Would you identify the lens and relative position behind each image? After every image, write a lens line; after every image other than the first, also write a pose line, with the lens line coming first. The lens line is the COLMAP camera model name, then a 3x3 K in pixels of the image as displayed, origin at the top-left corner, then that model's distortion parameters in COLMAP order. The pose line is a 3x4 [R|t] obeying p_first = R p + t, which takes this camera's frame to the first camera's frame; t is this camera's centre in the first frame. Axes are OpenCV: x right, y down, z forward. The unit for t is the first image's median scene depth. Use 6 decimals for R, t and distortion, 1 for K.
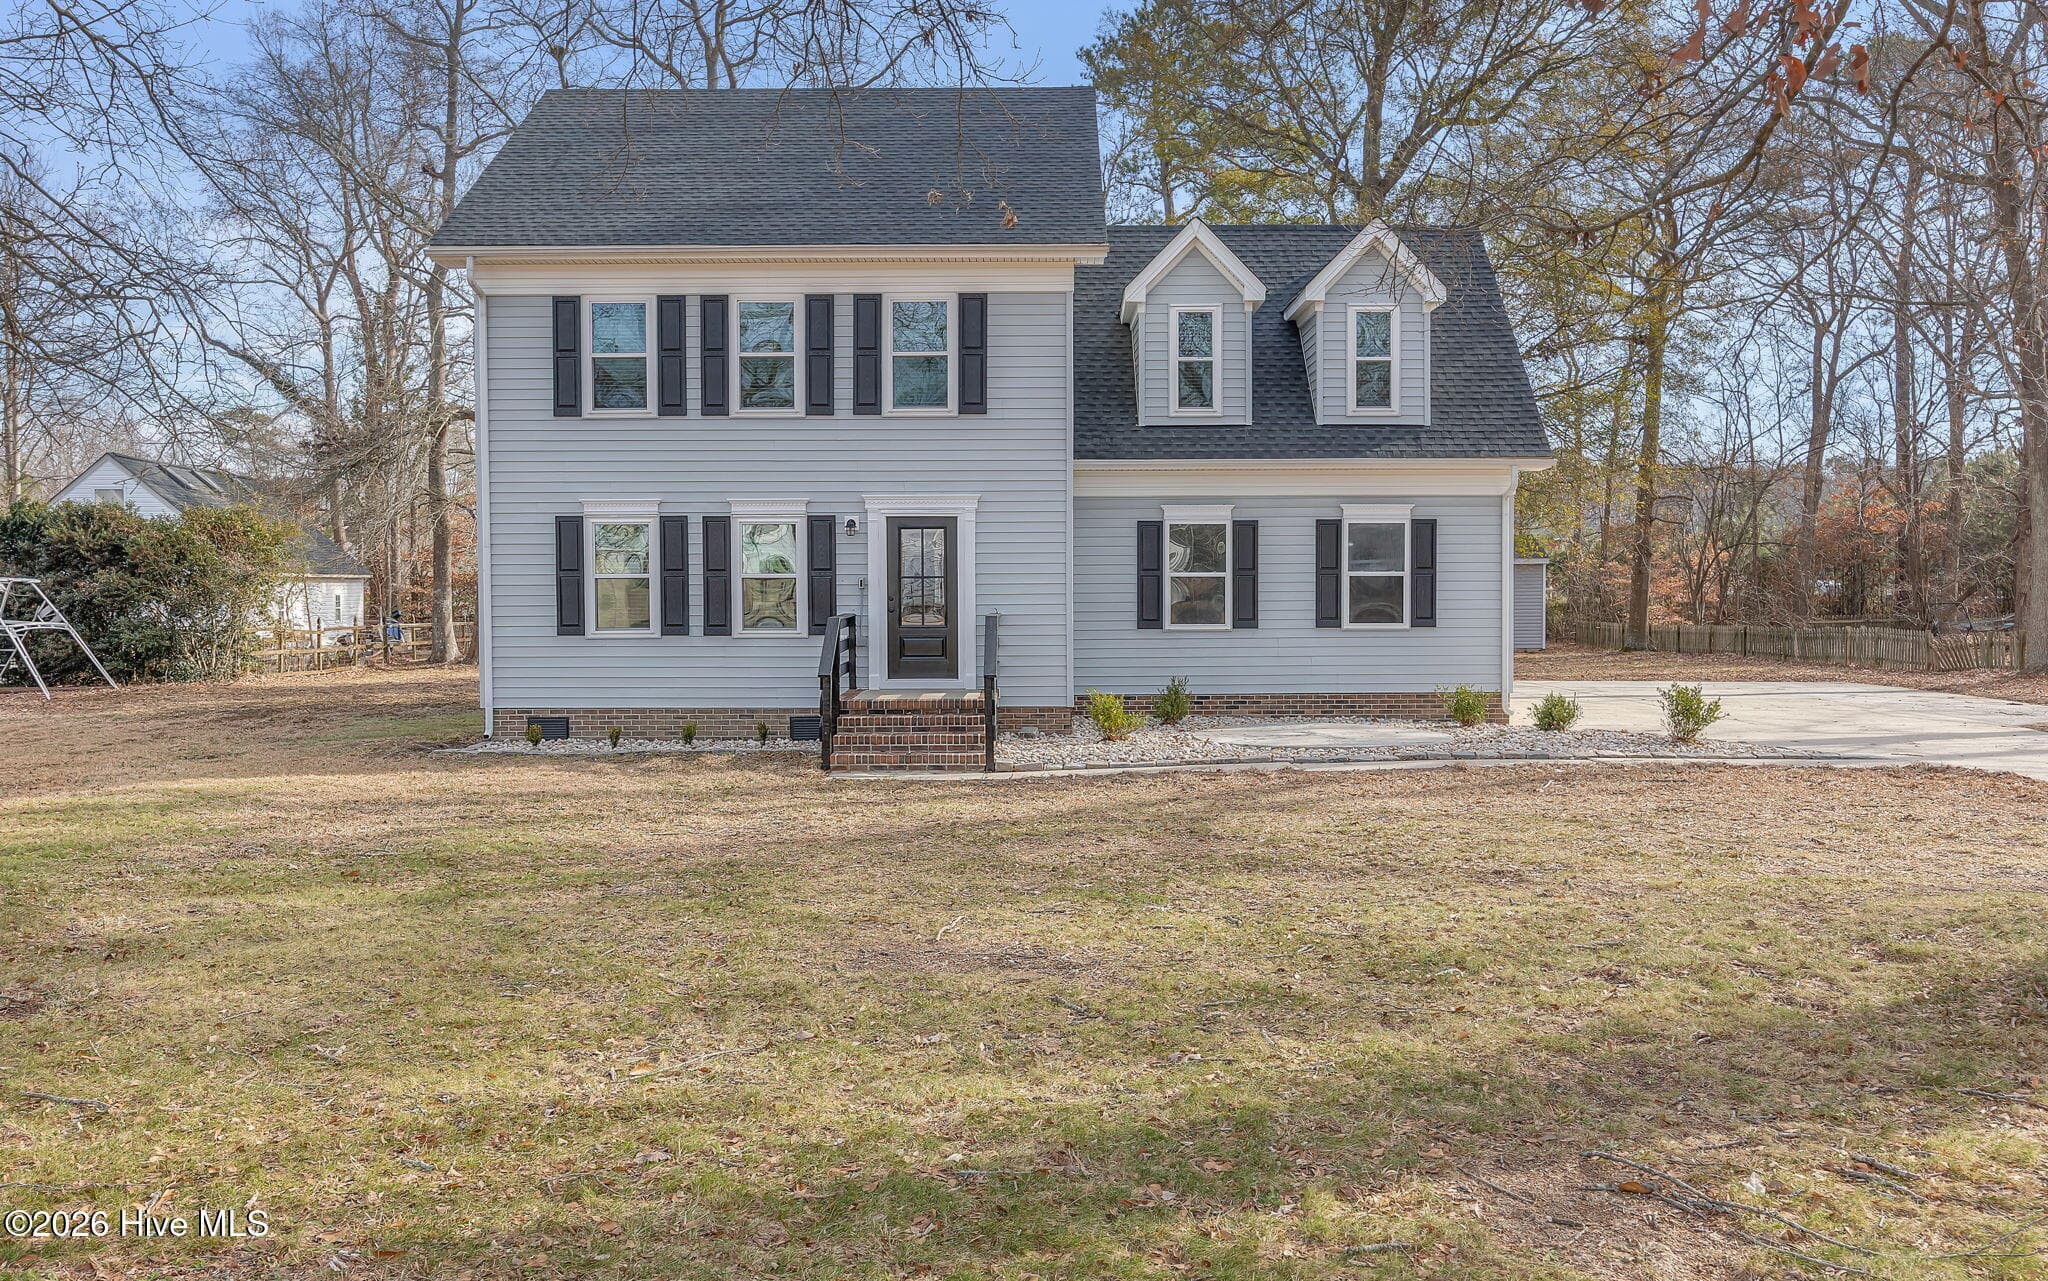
lens RADIAL K [[1772.7, 0, 1066.8], [0, 1772.7, 645.5], [0, 0, 1]] dist [-0.039583, -0.009269]
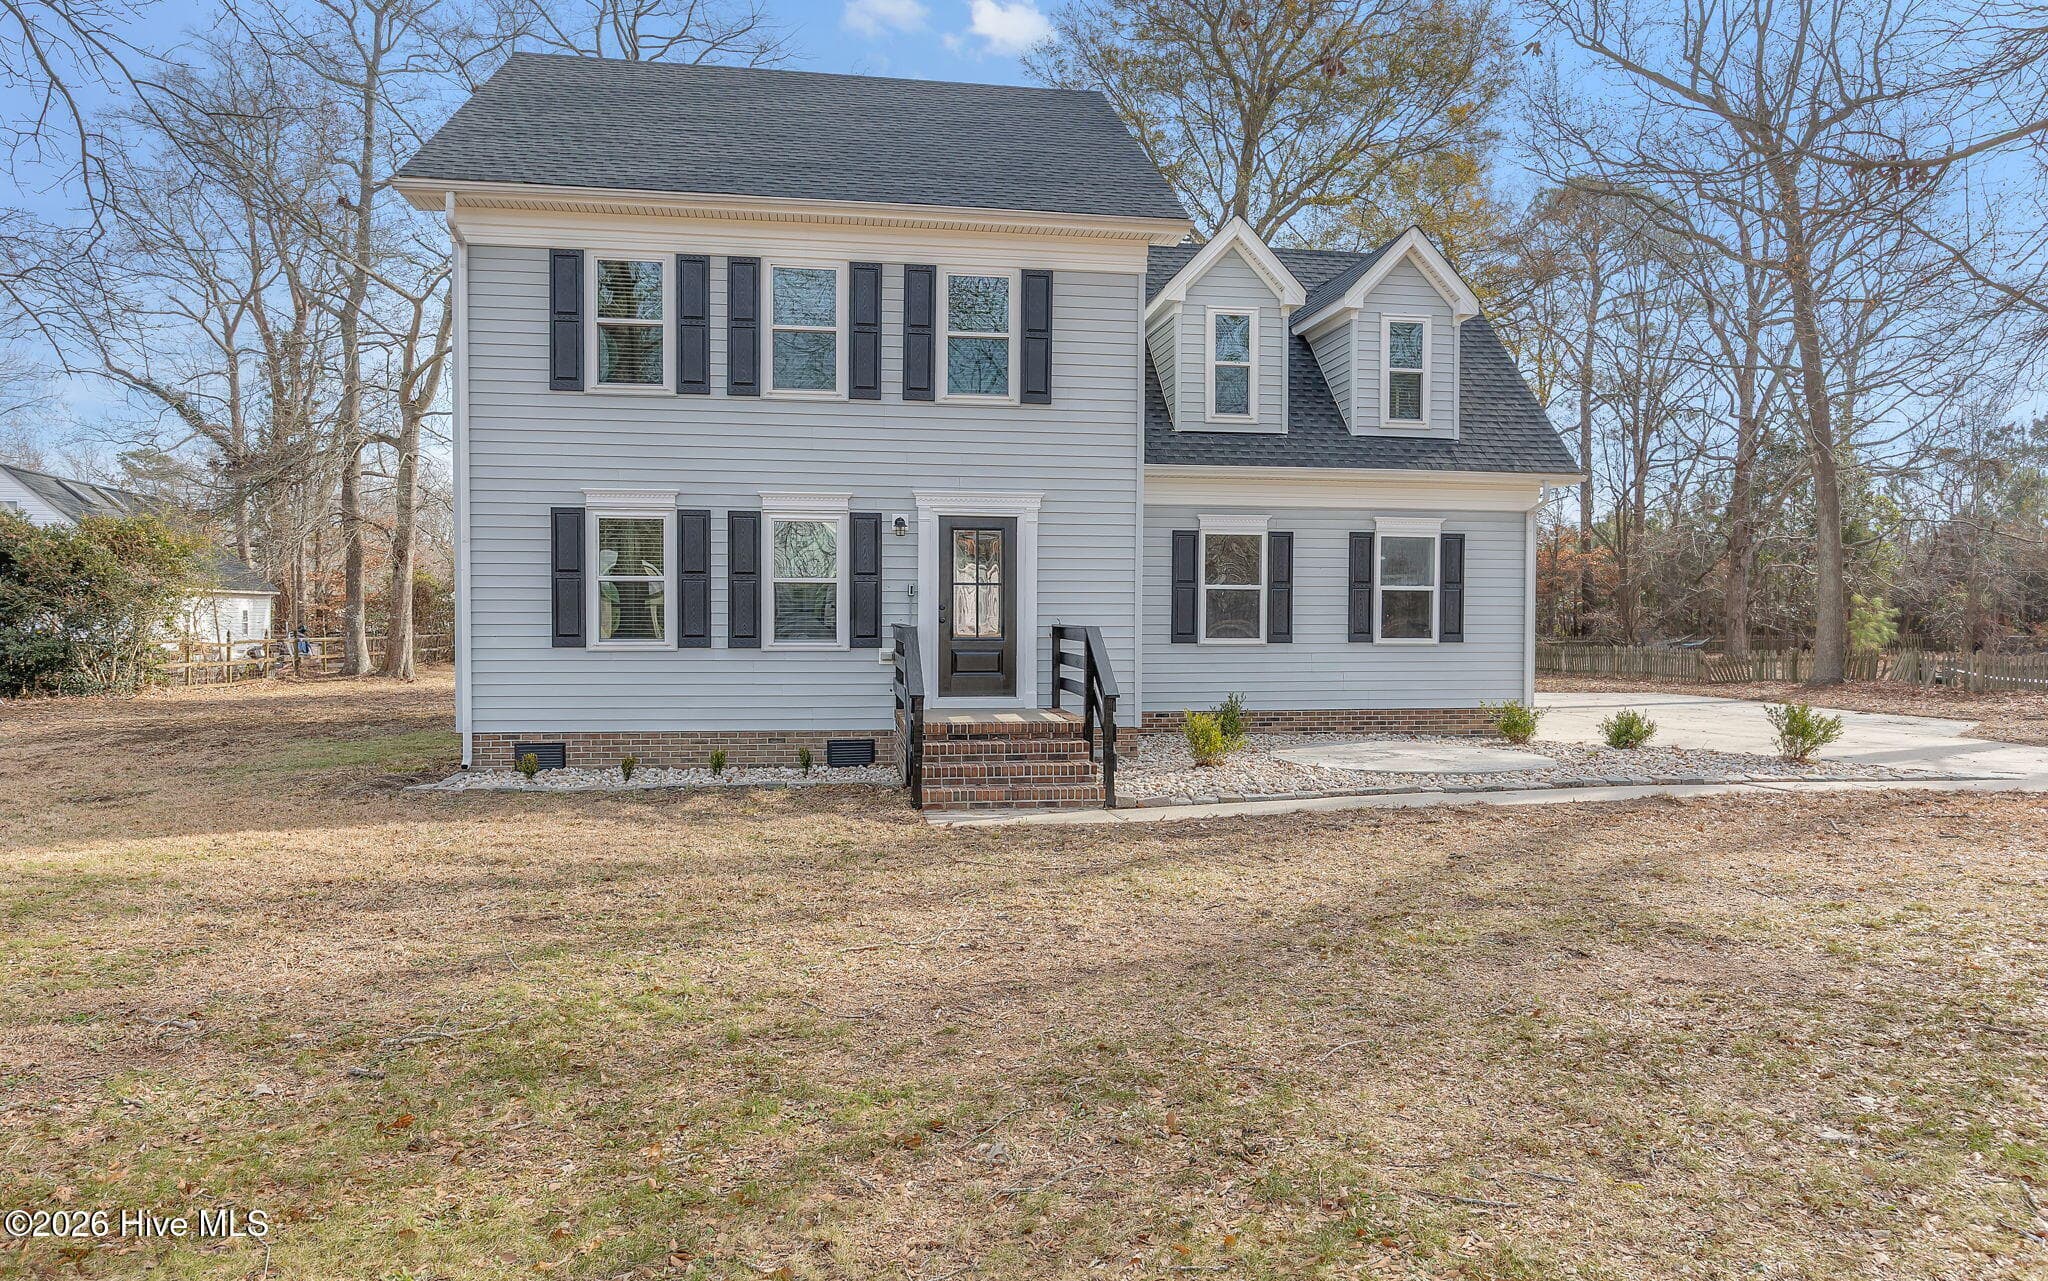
lens RADIAL K [[1353.4, 0, 1064.4], [0, 1353.4, 652.2], [0, 0, 1]] dist [-0.028371, -0.000233]
pose [[0.986456, 0.003106, 0.163999, -0.137778], [-0.002123, 0.999979, -0.006168, 0.000205], [-0.164014, 0.005737, 0.986441, 0.289603]]
